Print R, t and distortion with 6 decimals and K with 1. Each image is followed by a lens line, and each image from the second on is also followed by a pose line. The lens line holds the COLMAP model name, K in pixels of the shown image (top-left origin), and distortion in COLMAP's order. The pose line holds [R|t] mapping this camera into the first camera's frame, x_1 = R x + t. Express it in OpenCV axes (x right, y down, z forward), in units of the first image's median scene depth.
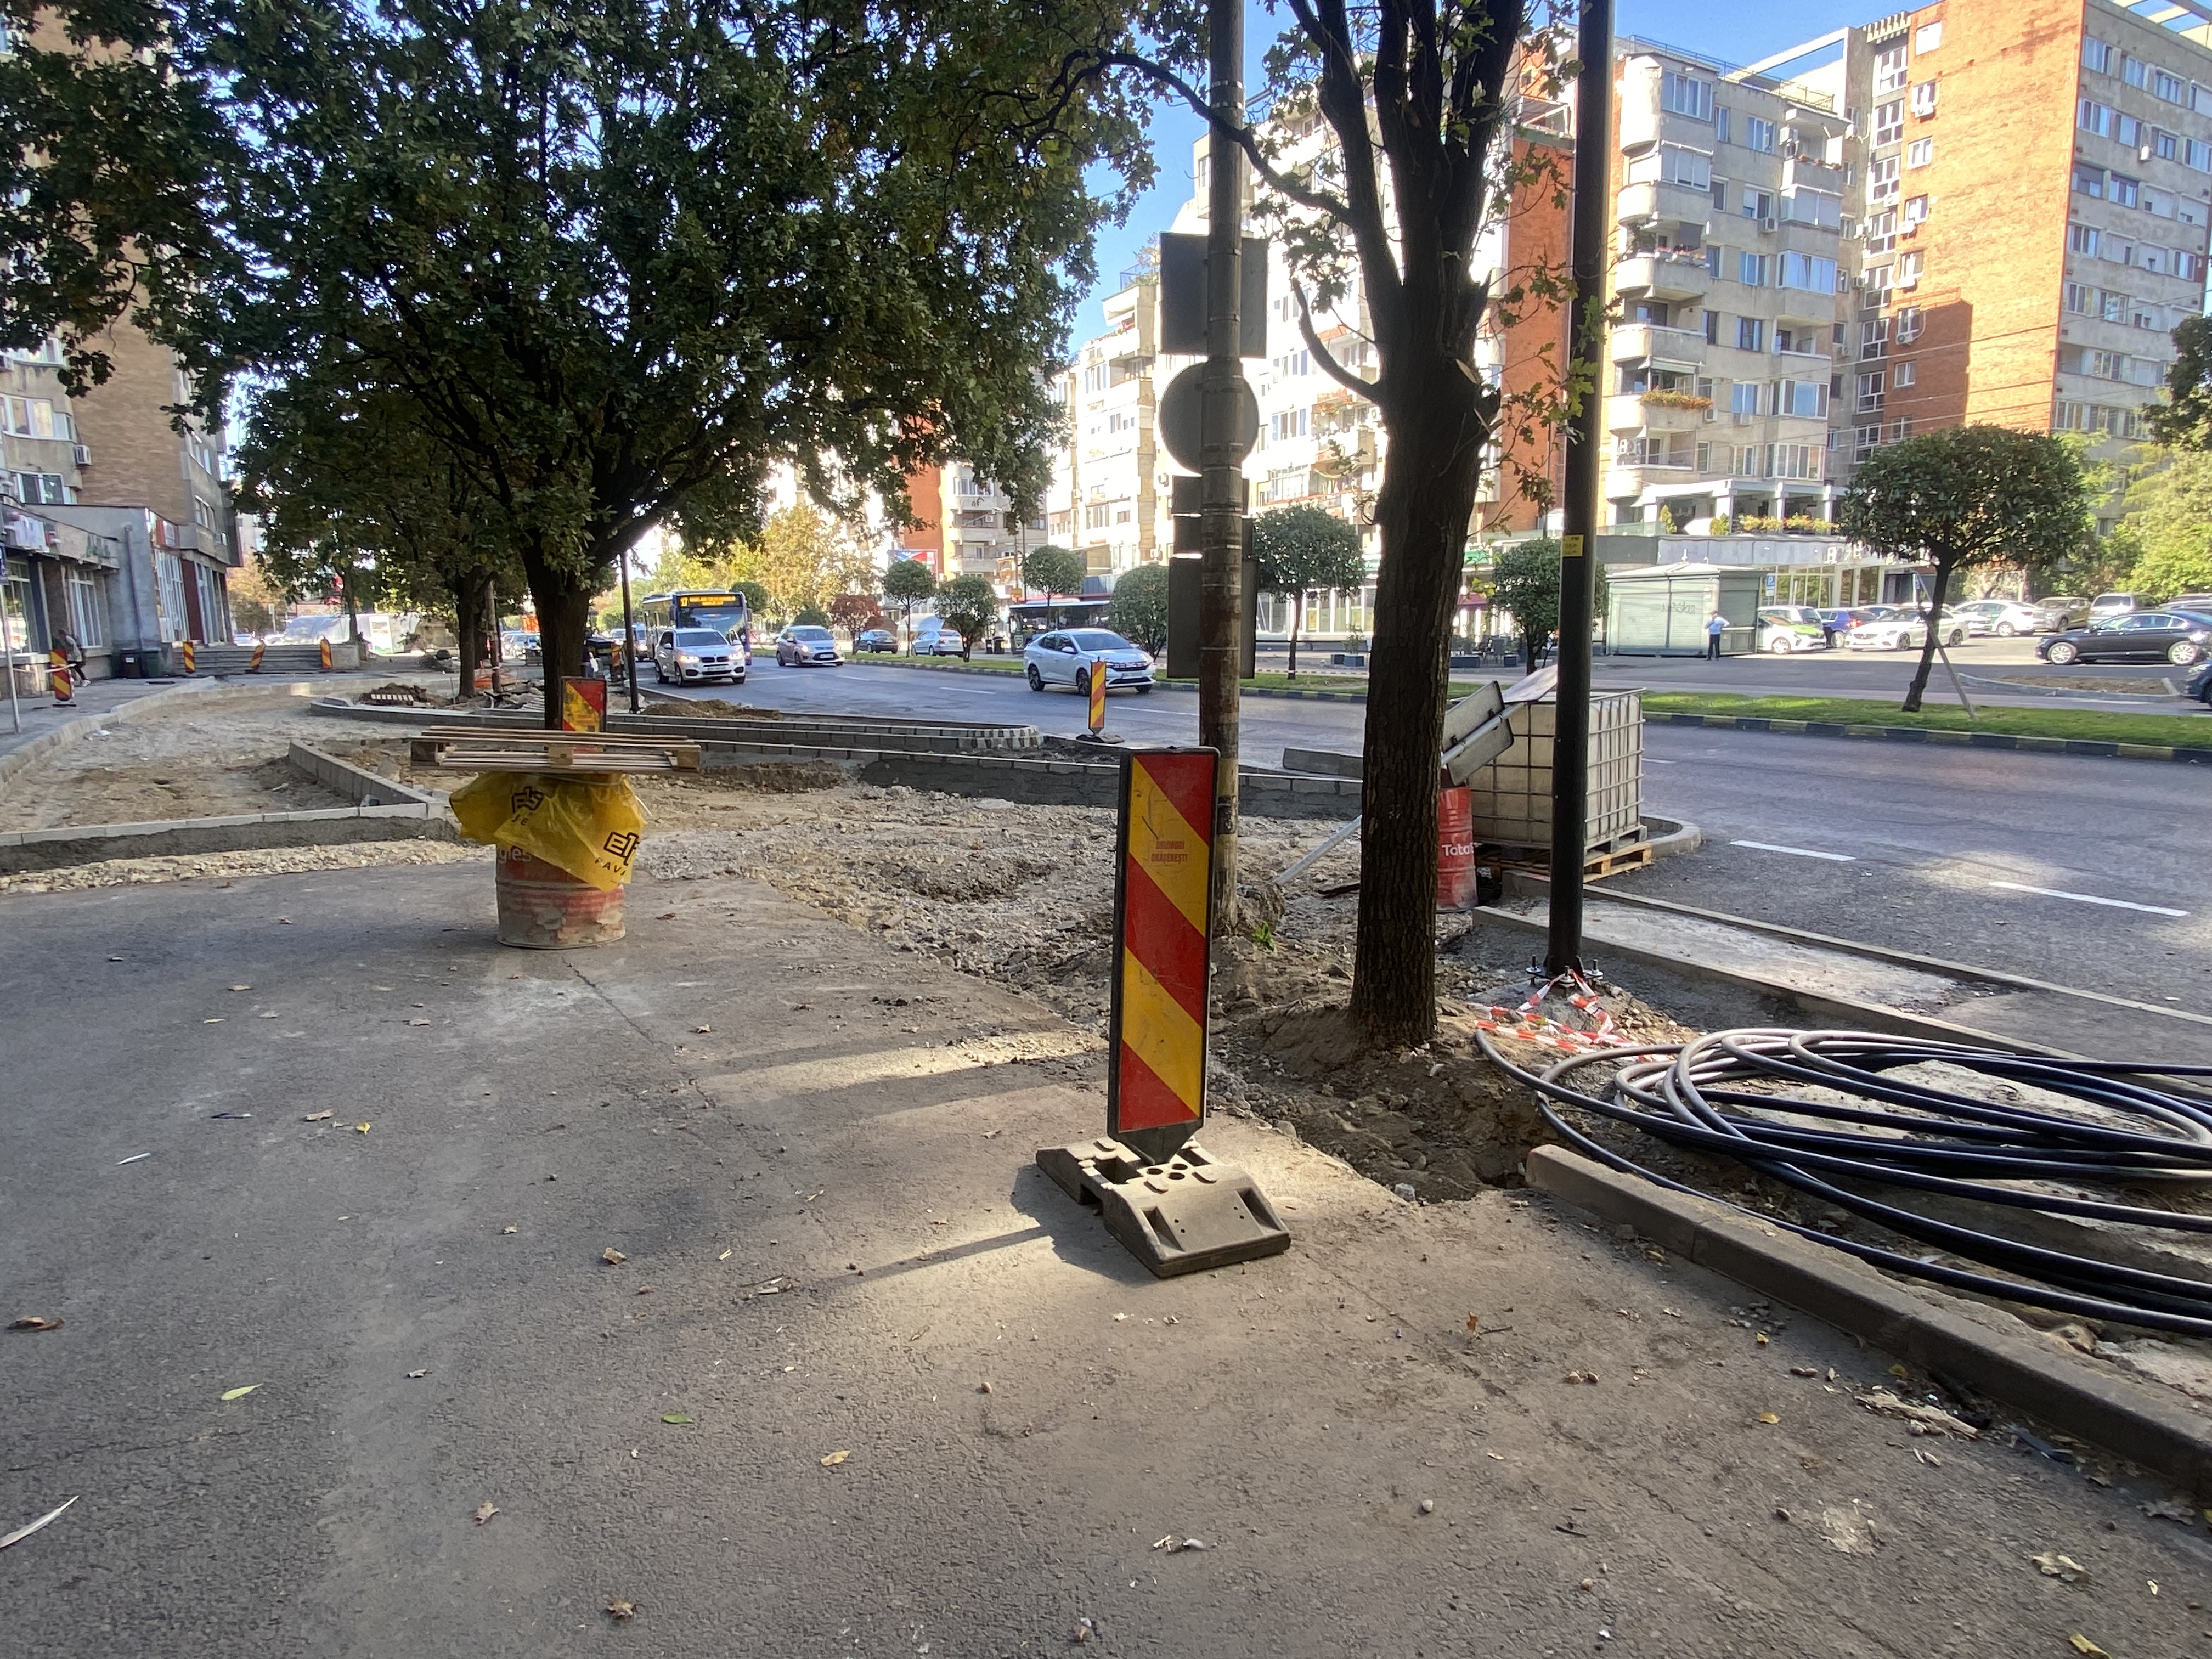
lens RADIAL K [[1285.4, 0, 1122.4], [0, 1285.4, 820.7], [0, 0, 1]] dist [0.021248, -0.020698]
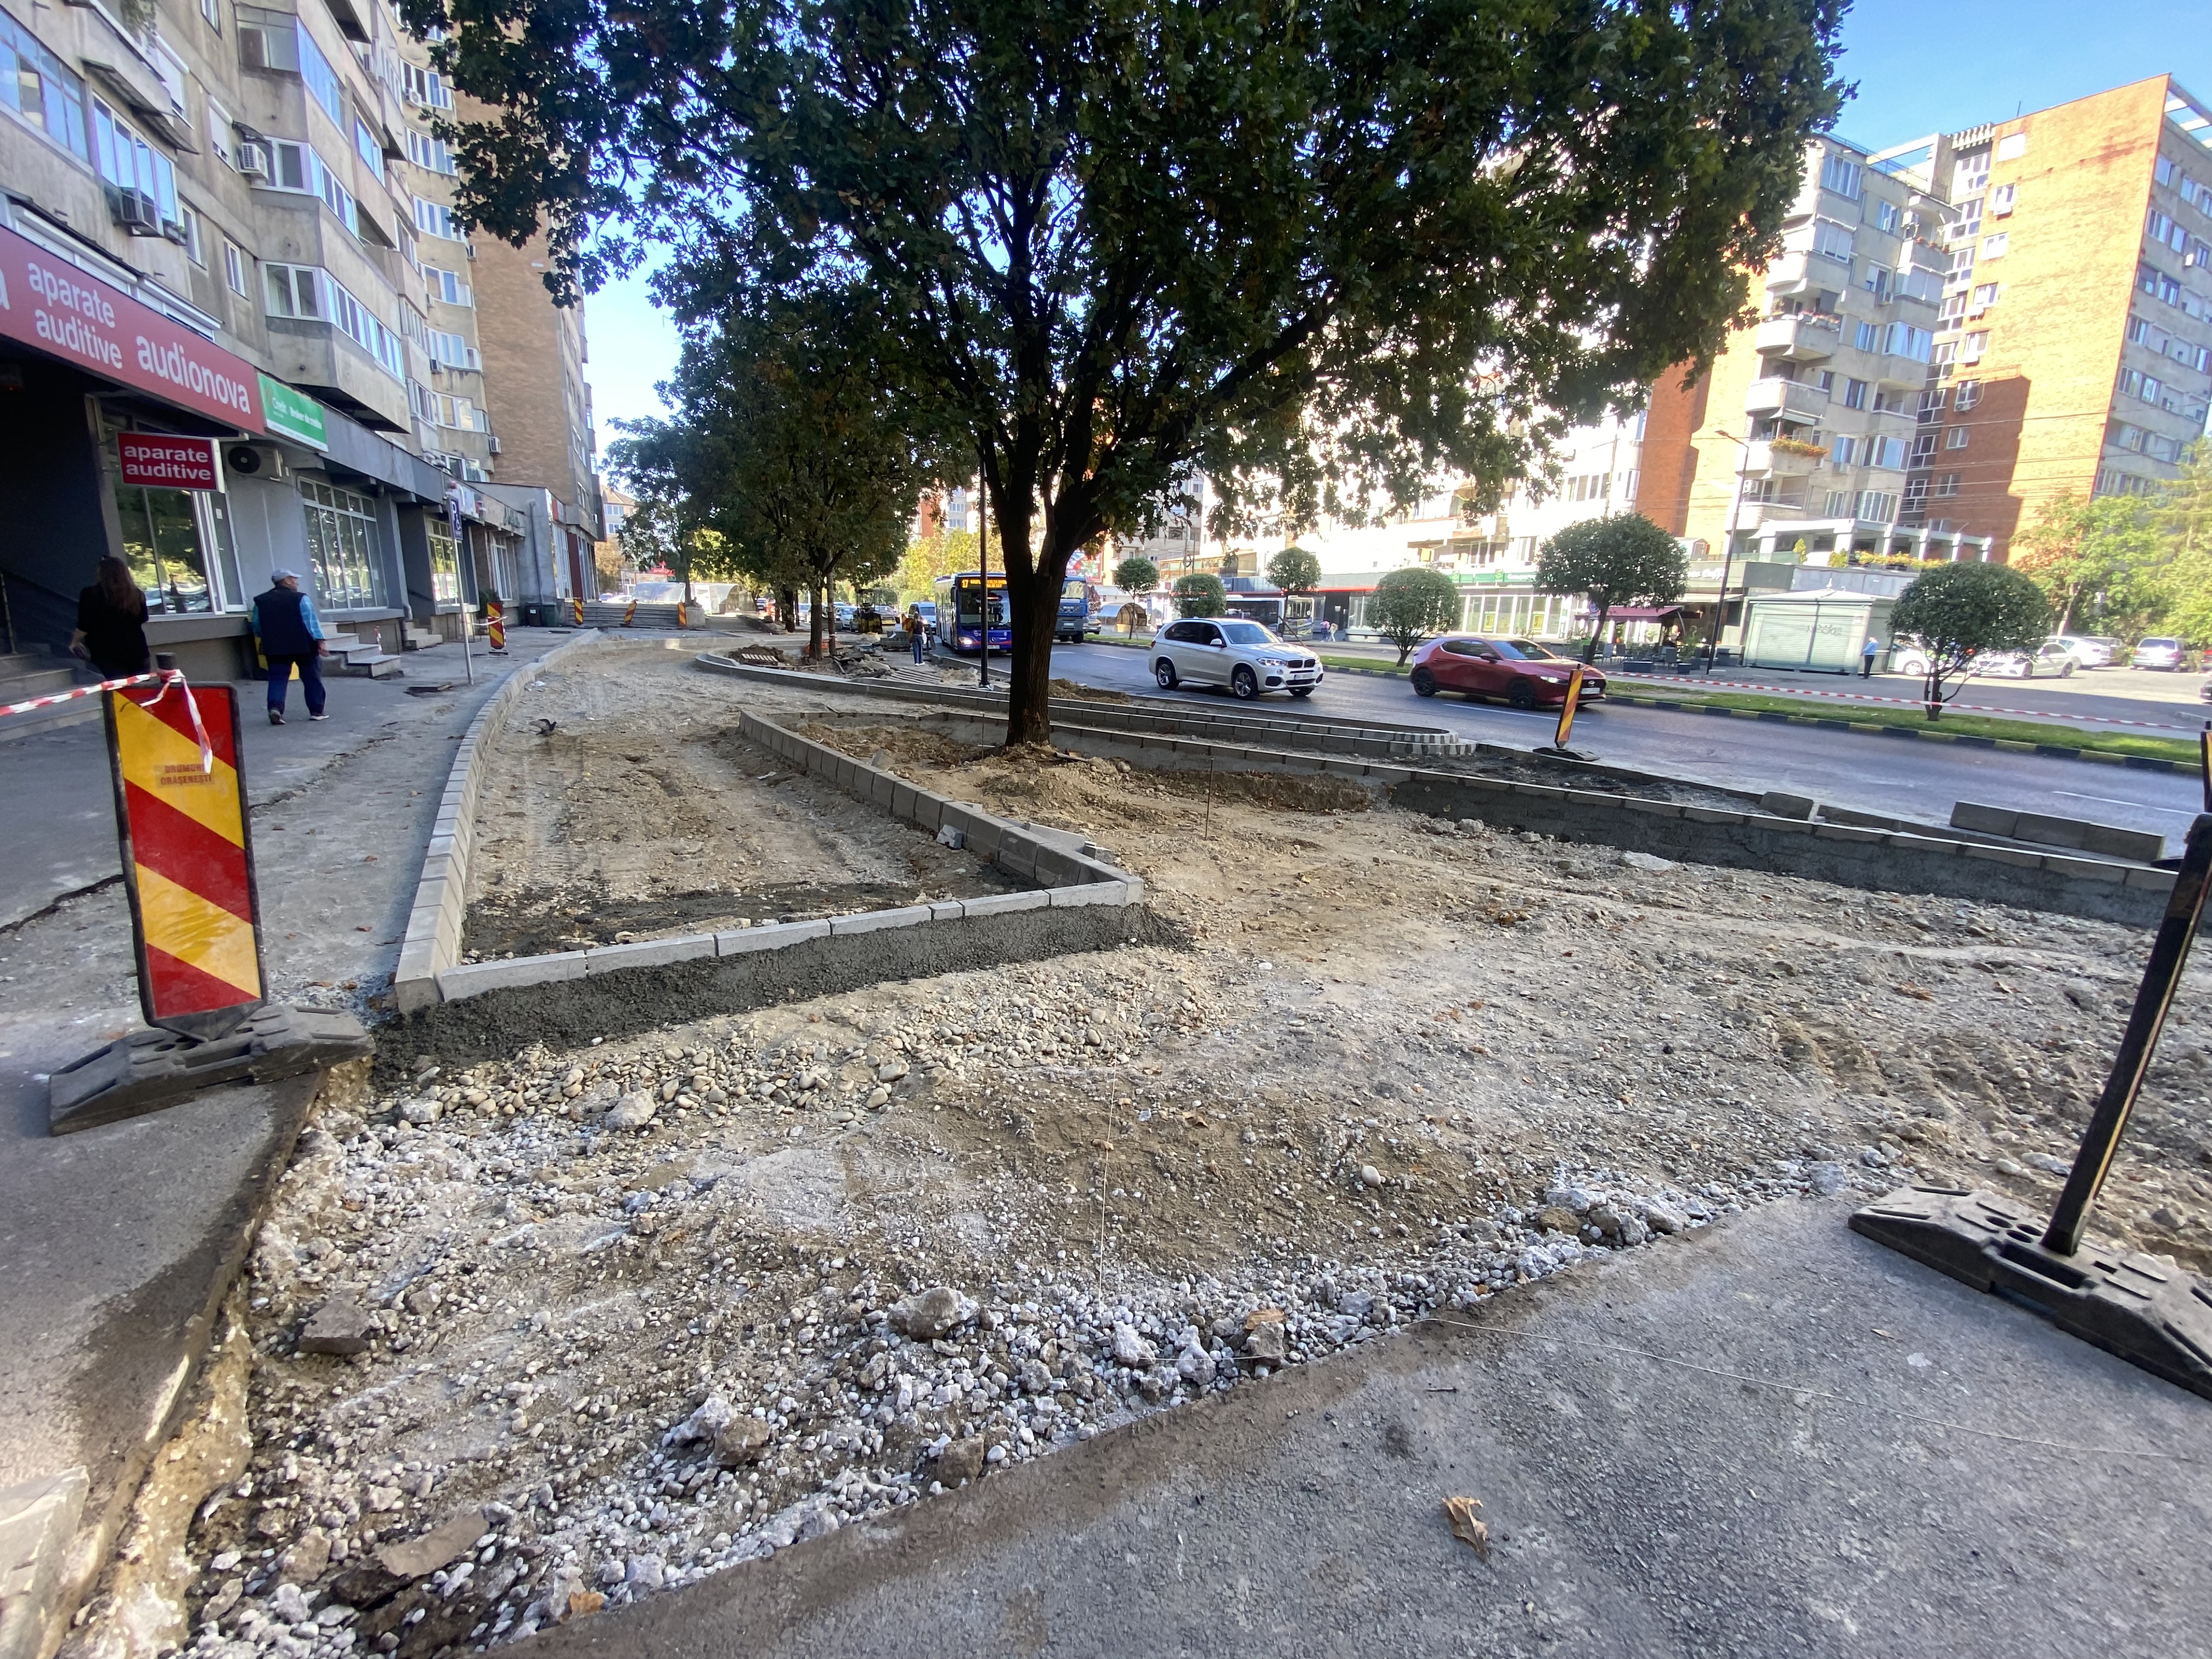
lens RADIAL K [[899.0, 0, 1093.4], [0, 899.0, 827.6], [0, 0, 1]] dist [-0.007902, -0.007678]
pose [[0.995708, 0.063332, -0.067493, -0.121511], [-0.057270, 0.994451, 0.088243, -0.018954], [0.072707, -0.083999, 0.993810, 0.125827]]
